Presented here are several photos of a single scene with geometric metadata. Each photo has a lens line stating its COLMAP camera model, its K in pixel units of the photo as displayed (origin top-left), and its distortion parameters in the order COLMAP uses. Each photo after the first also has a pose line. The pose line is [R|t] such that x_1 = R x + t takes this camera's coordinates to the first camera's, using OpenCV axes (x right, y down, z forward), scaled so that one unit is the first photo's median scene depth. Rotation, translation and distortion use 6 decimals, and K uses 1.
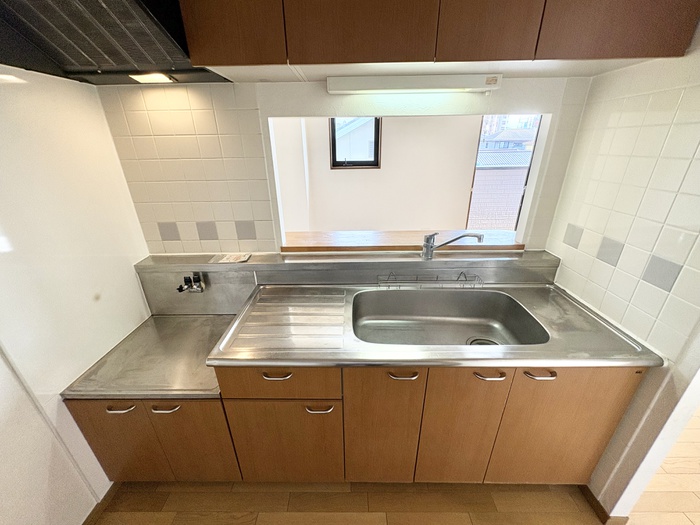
lens RADIAL K [[279.3, 0, 350.0], [0, 279.3, 262.5], [0, 0, 1]] dist [-0.000462, 0.000097]
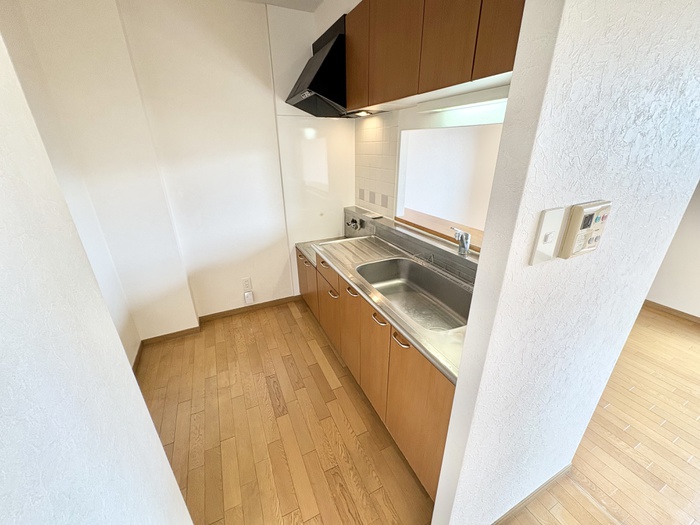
lens RADIAL K [[279.3, 0, 350.0], [0, 279.3, 262.5], [0, 0, 1]] dist [-0.000462, 0.000097]
pose [[0.443469, 0.355480, -0.822781, 1.003621], [-0.353603, 0.912916, 0.203835, -0.052857], [0.823590, 0.200544, 0.530549, 0.064099]]
